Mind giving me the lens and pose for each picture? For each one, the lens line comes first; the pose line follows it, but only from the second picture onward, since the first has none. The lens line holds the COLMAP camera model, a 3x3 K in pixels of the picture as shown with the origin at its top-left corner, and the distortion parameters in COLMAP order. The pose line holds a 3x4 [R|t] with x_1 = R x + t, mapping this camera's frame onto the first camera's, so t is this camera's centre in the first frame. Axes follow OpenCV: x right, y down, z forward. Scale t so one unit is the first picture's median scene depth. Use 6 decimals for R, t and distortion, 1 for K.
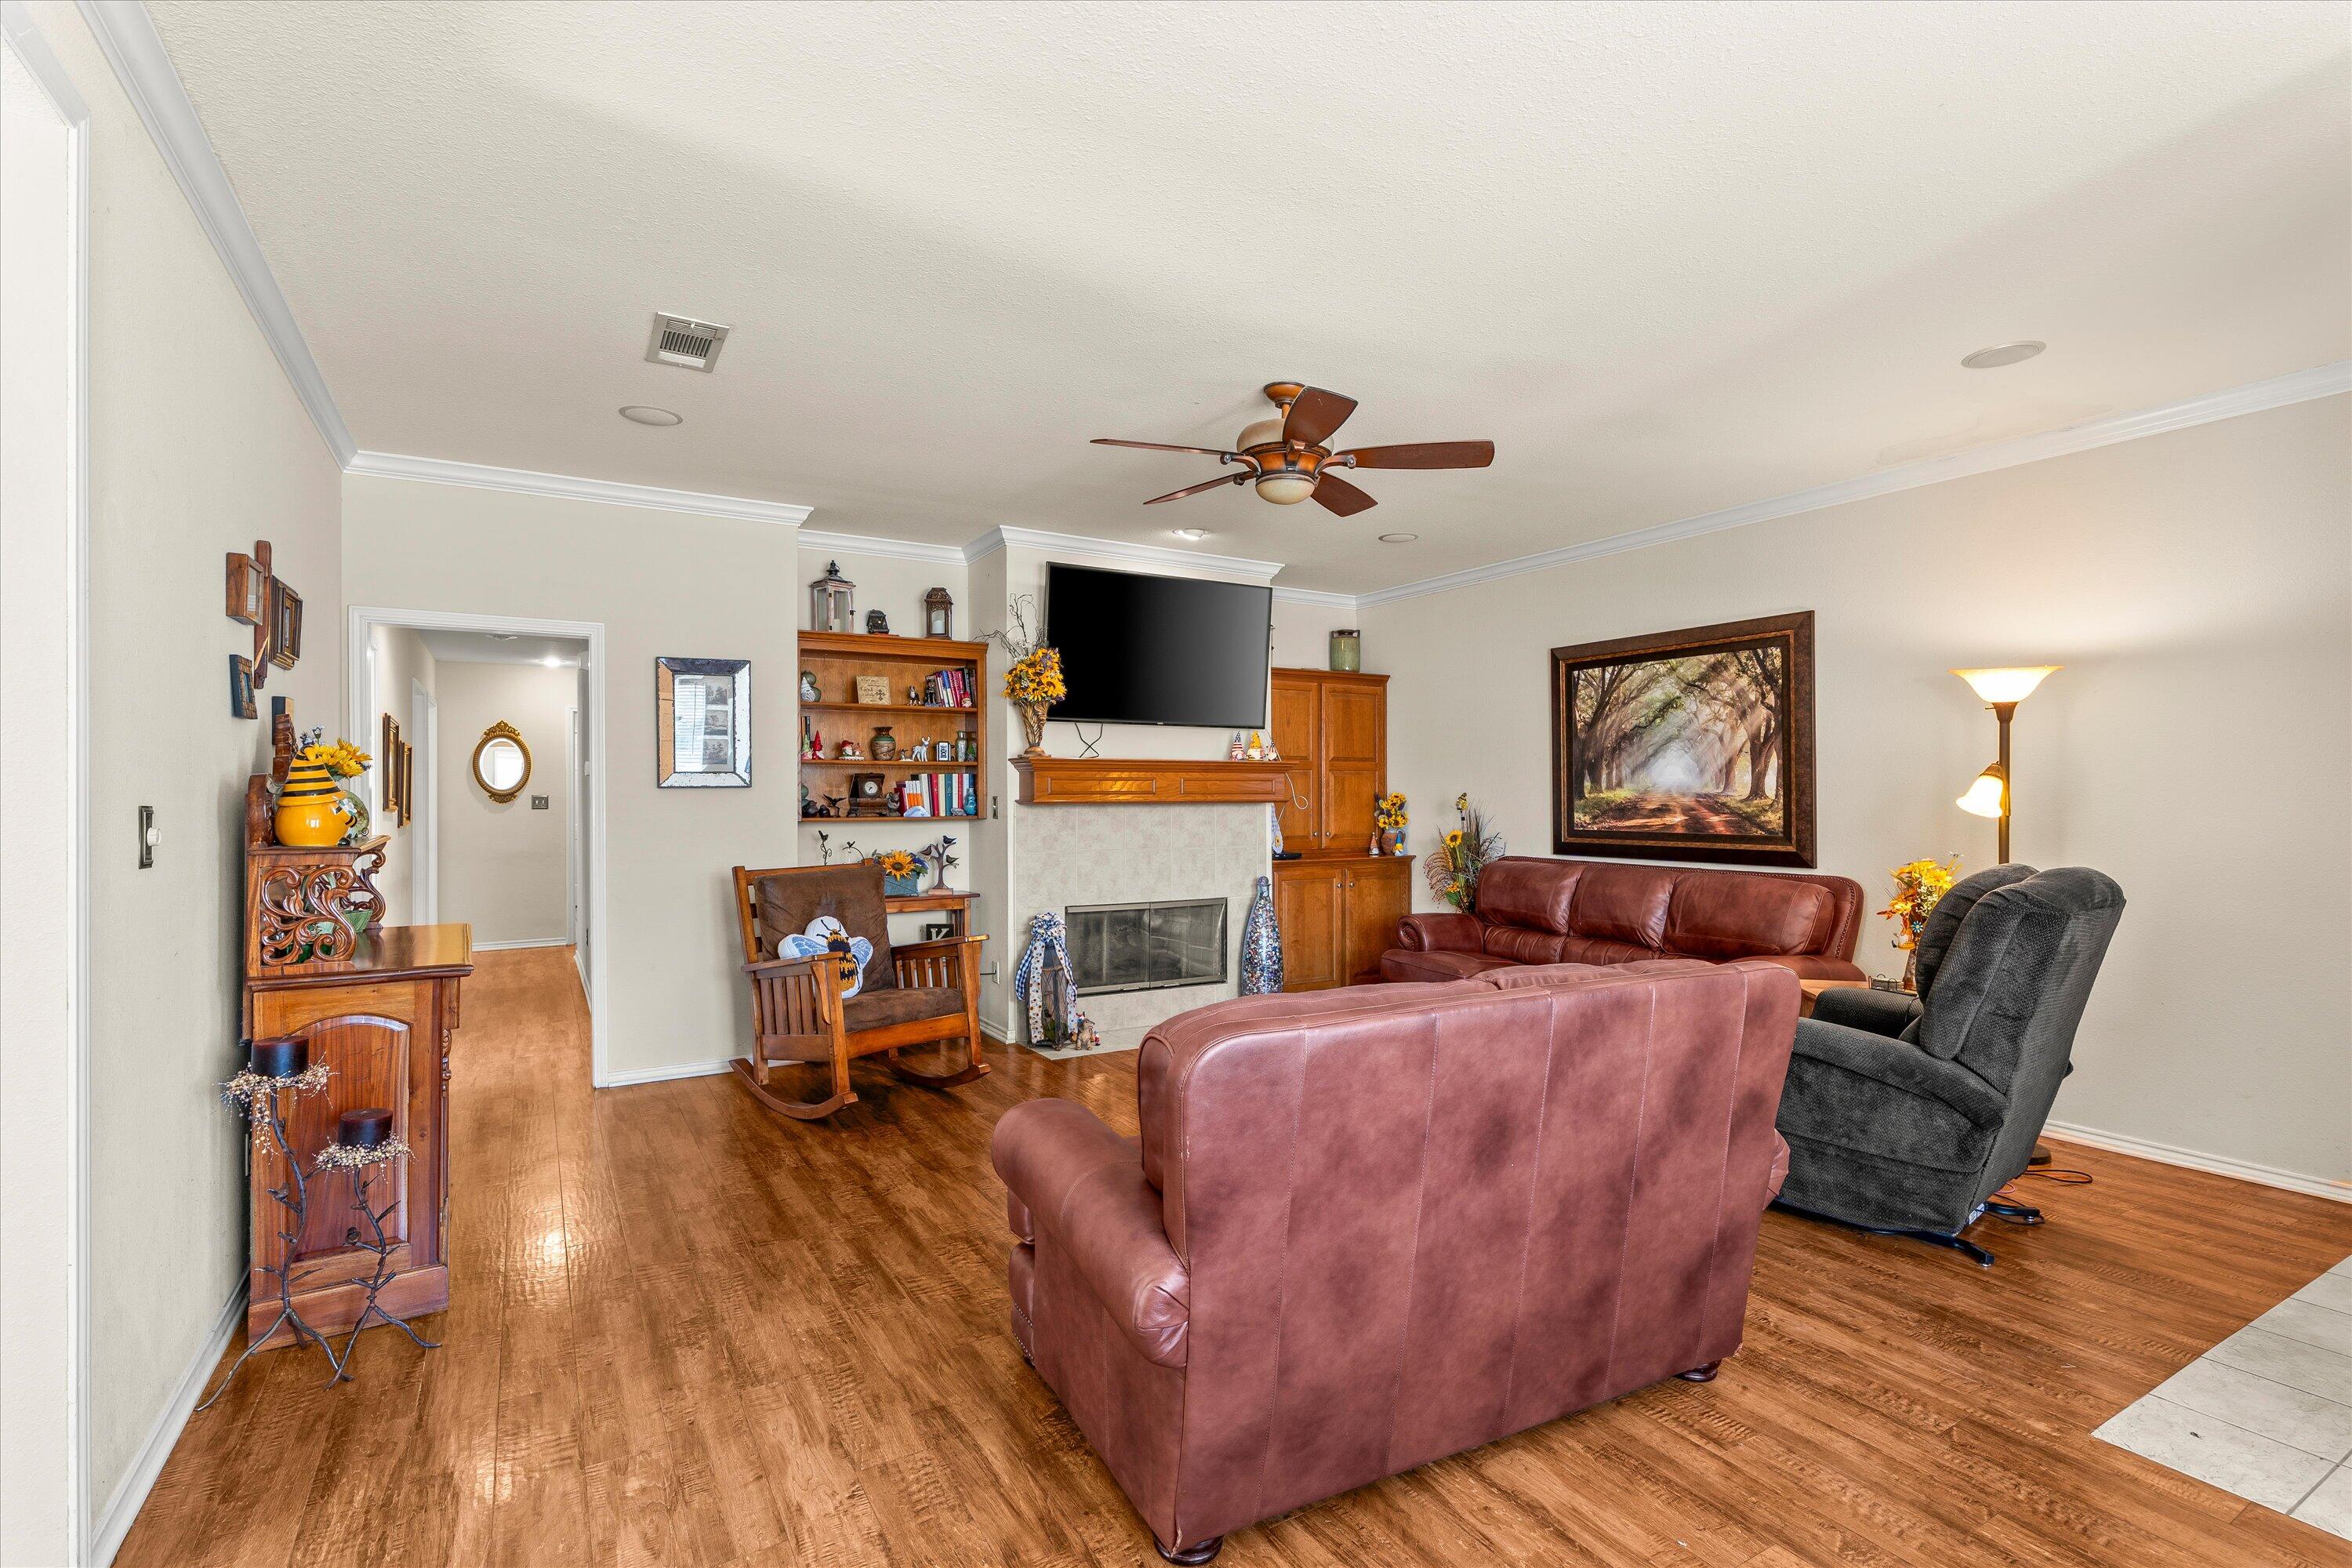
lens RADIAL K [[1093.1, 0, 1181.6], [0, 1093.1, 786.9], [0, 0, 1]] dist [0.001590, 0.000128]
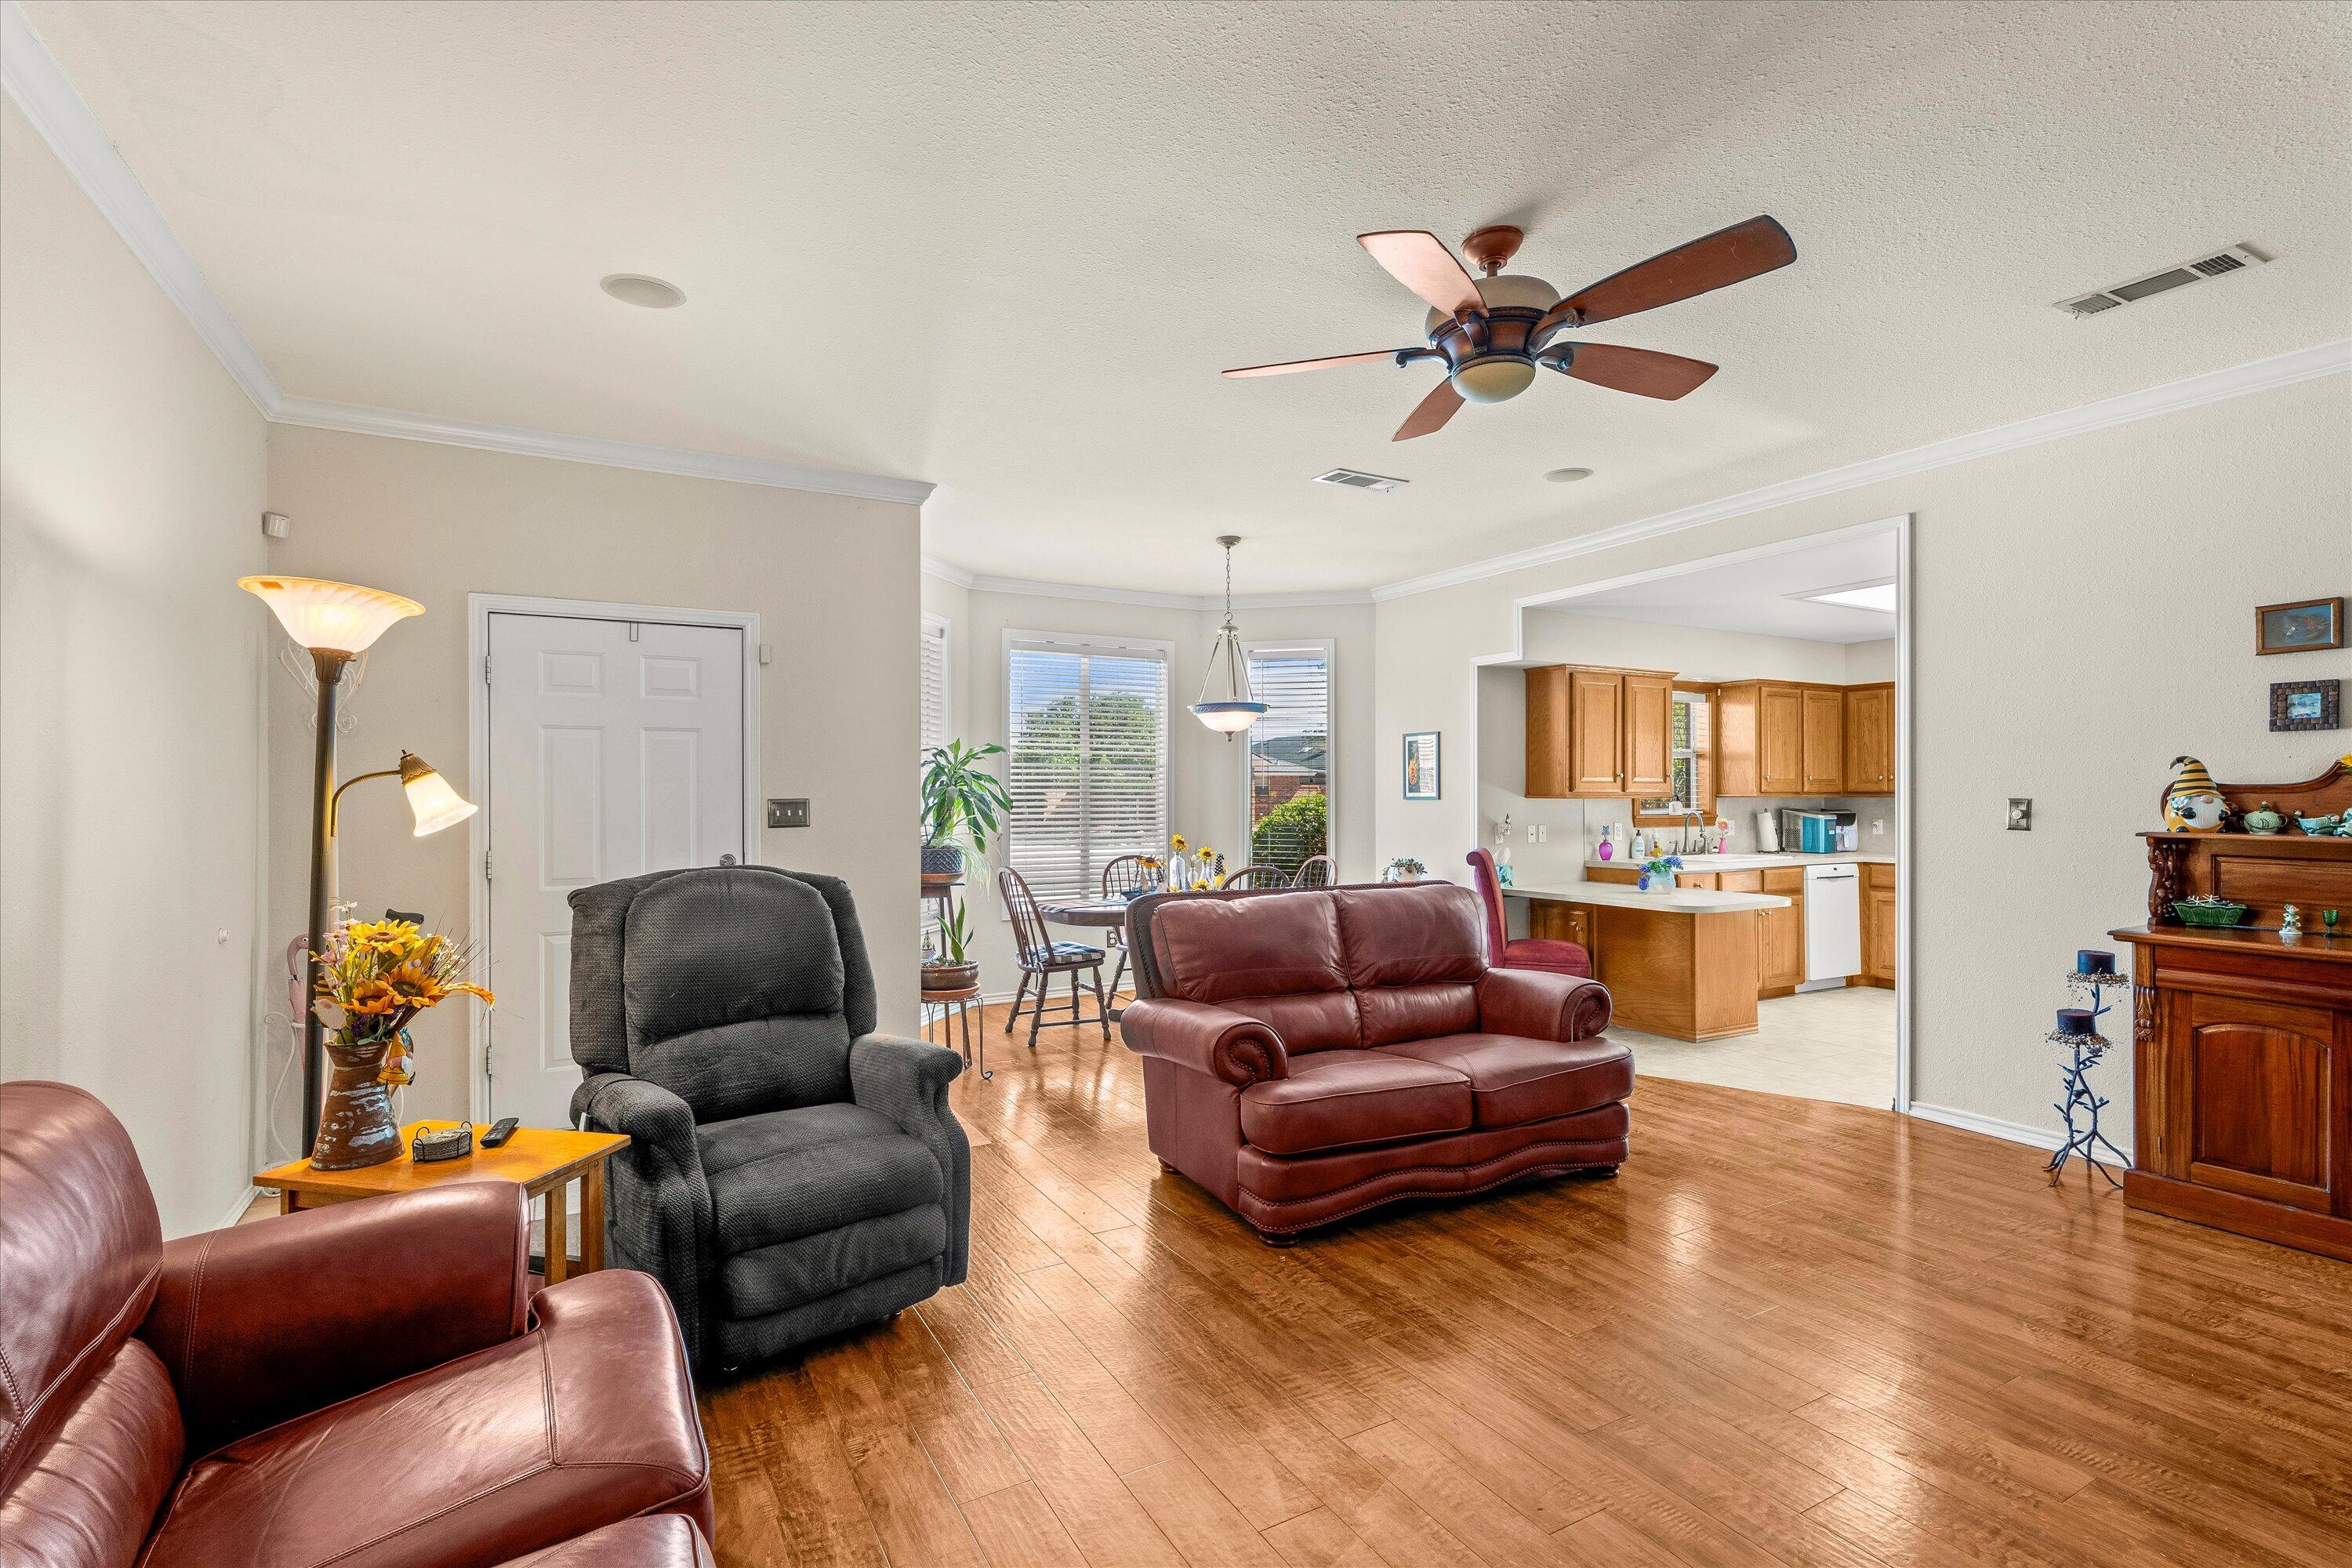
lens RADIAL K [[1093.1, 0, 1167.9], [0, 1093.1, 785.5], [0, 0, 1]] dist [0.001590, 0.000128]
pose [[-0.999559, 0.001629, 0.029636, 0.201051], [0.001320, 0.999945, -0.010442, 0.003645], [-0.029651, -0.010399, -0.999506, 1.192354]]
